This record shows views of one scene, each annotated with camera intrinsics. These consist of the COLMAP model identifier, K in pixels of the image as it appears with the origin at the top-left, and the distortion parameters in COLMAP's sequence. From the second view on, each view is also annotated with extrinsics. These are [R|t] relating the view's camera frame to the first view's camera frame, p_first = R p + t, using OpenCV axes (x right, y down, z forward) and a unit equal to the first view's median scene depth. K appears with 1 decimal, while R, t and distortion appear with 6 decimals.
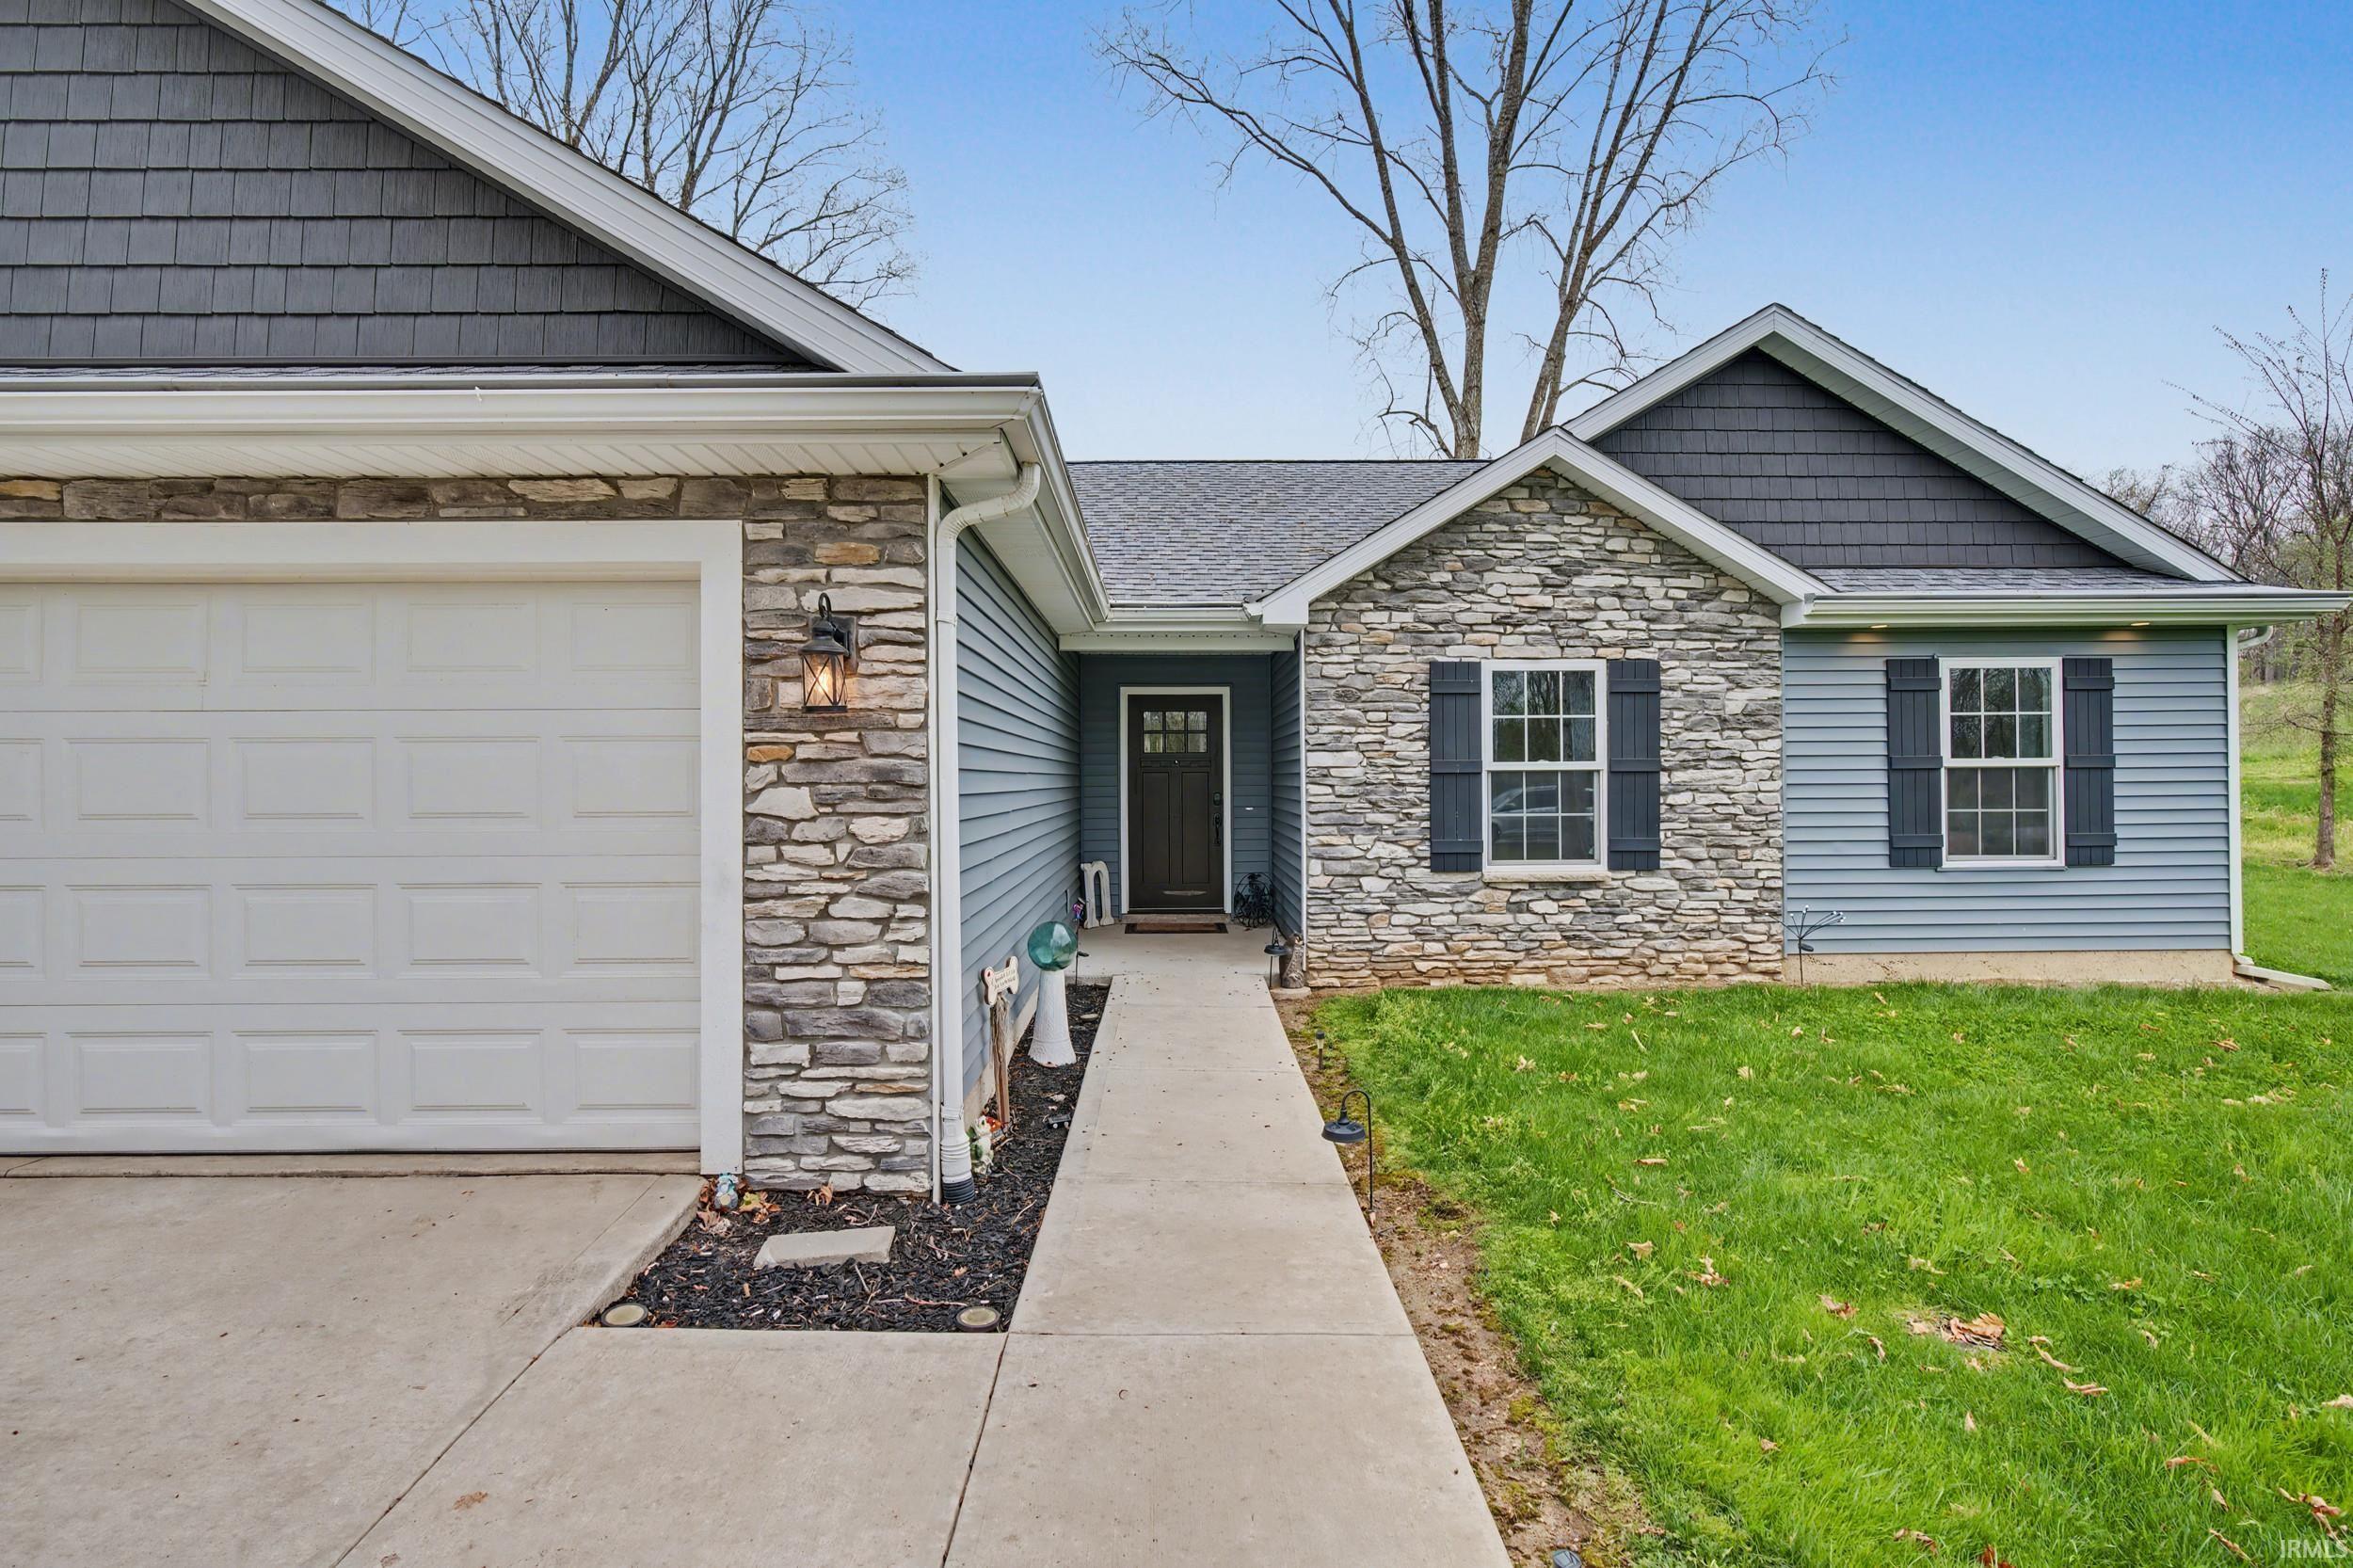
lens RADIAL K [[1071.4, 0, 1180.8], [0, 1071.4, 774.8], [0, 0, 1]] dist [-0.004059, -0.000266]
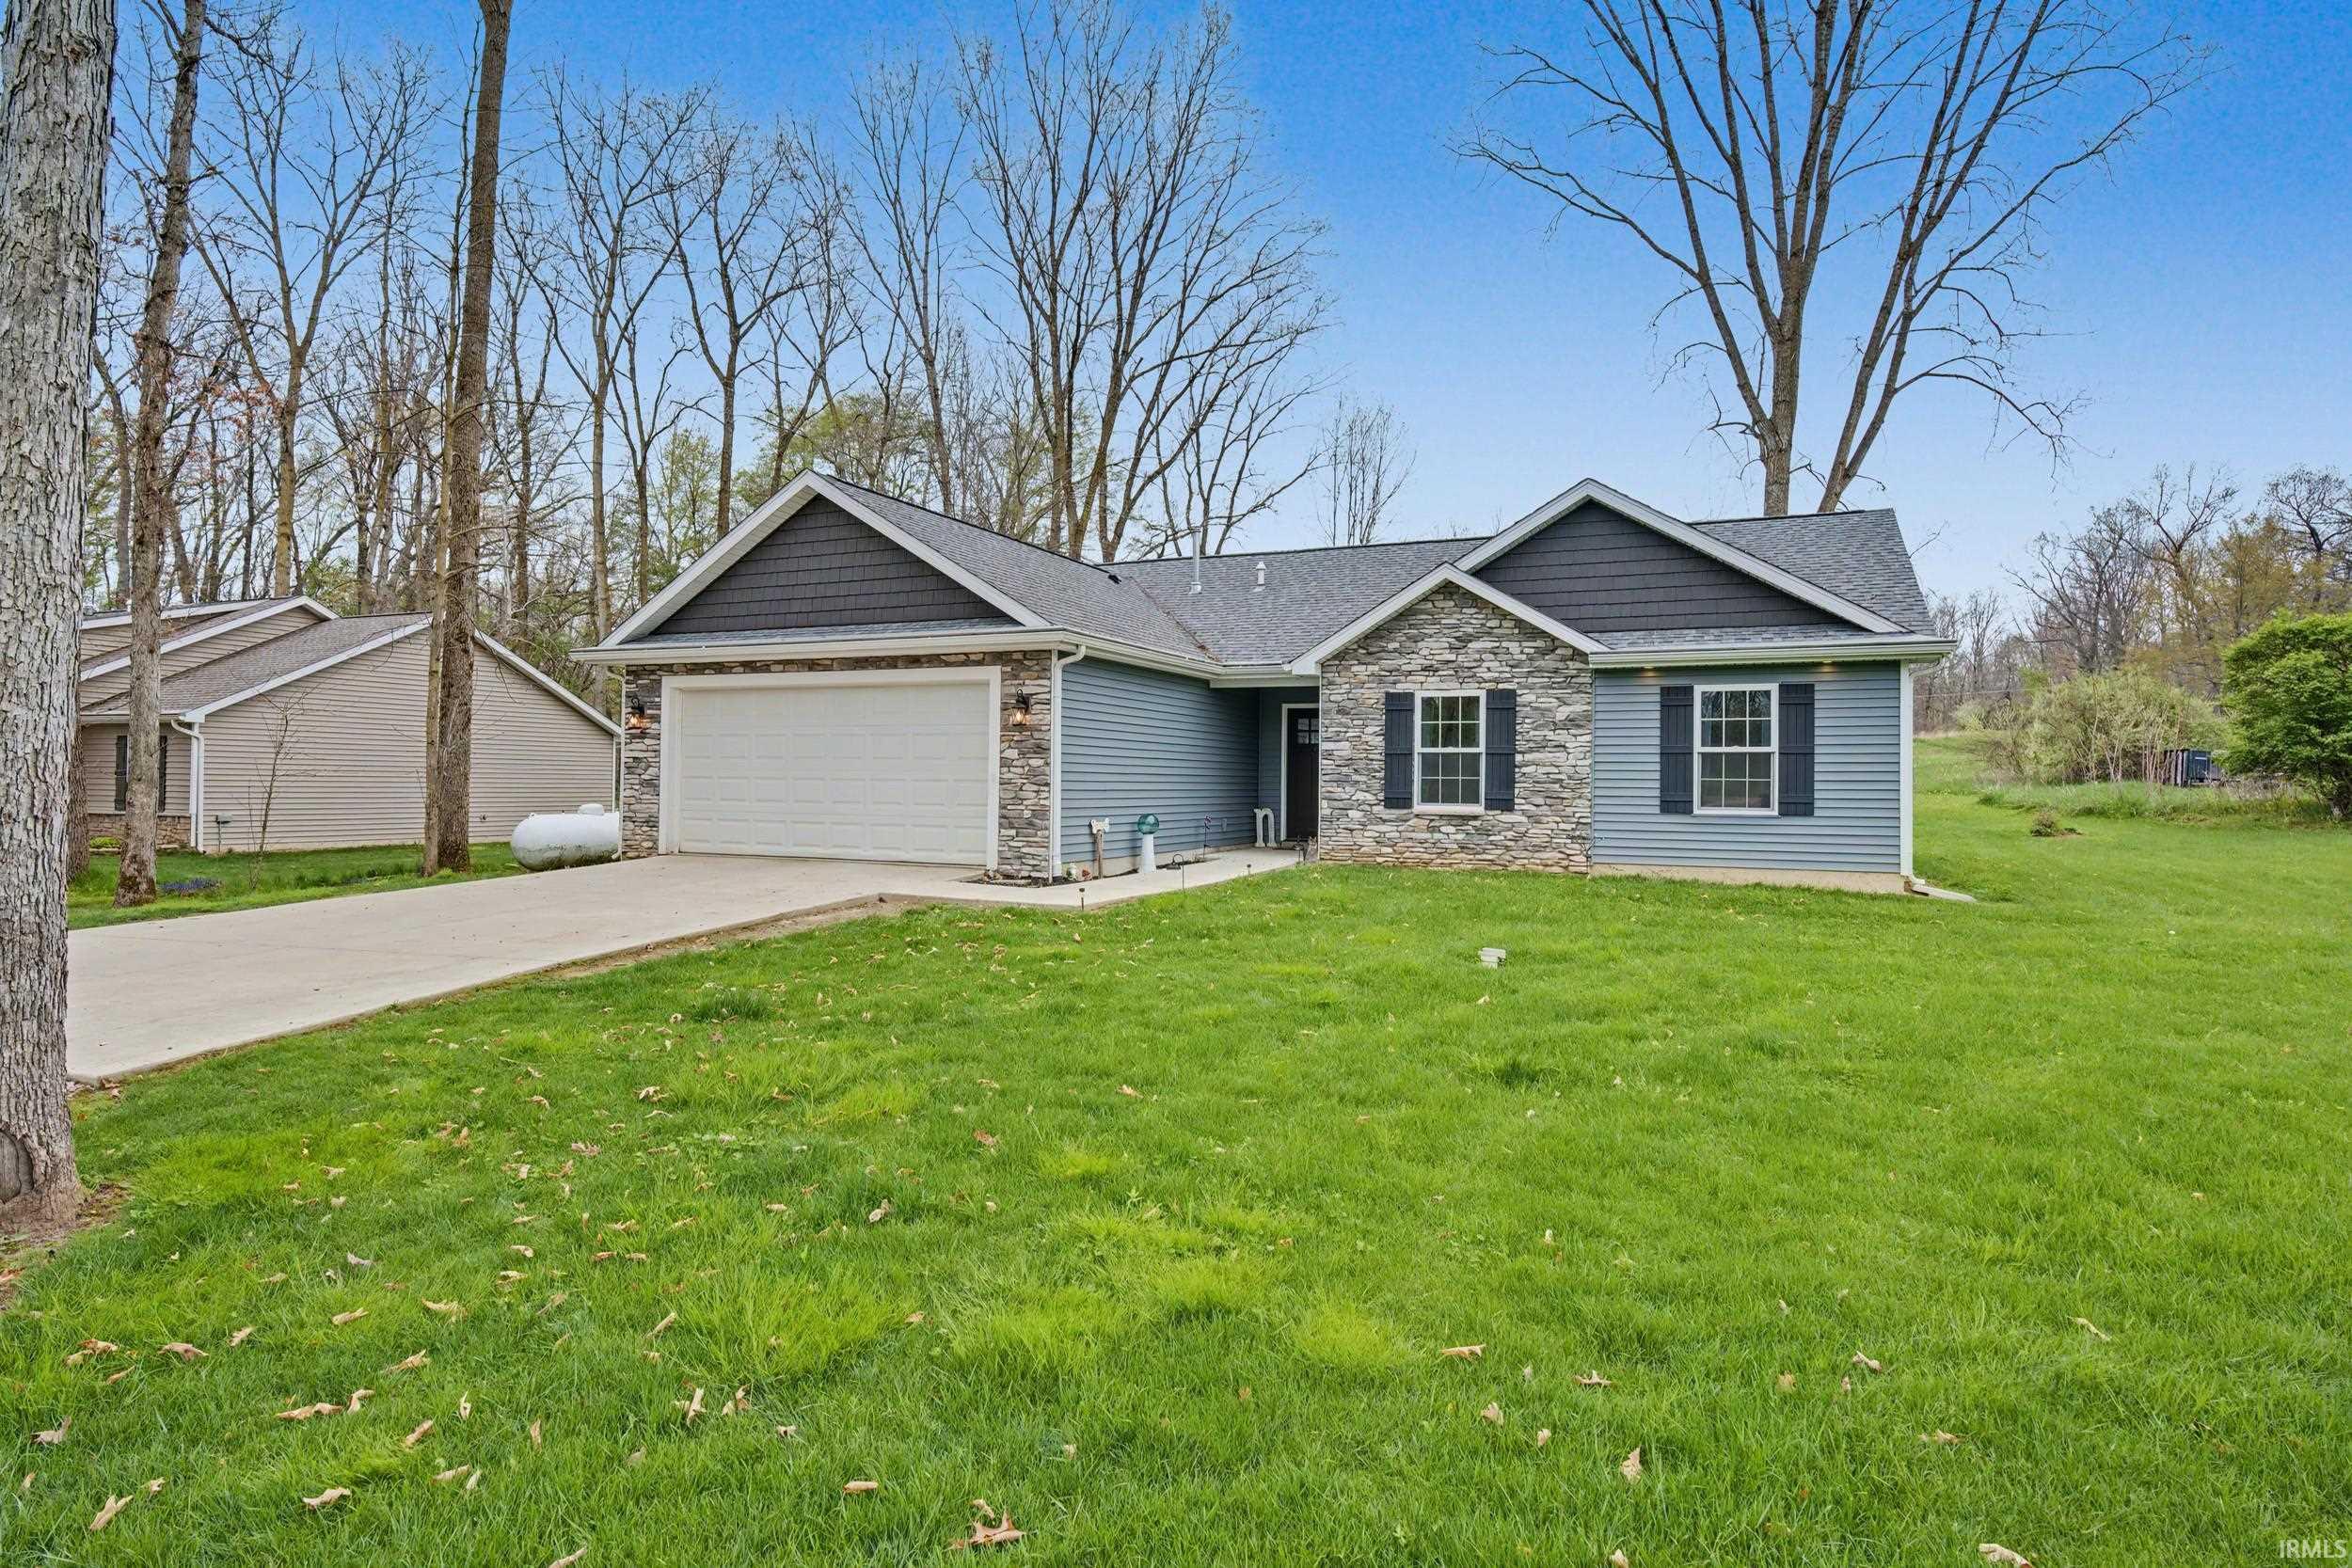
lens RADIAL K [[1070.8, 0, 1176.5], [0, 1070.8, 777.5], [0, 0, 1]] dist [-0.004059, -0.000266]
pose [[0.915283, 0.016485, -0.402474, 0.641495], [-0.014646, 0.999863, 0.007648, 0.030261], [0.402545, -0.001105, 0.915399, -0.807662]]
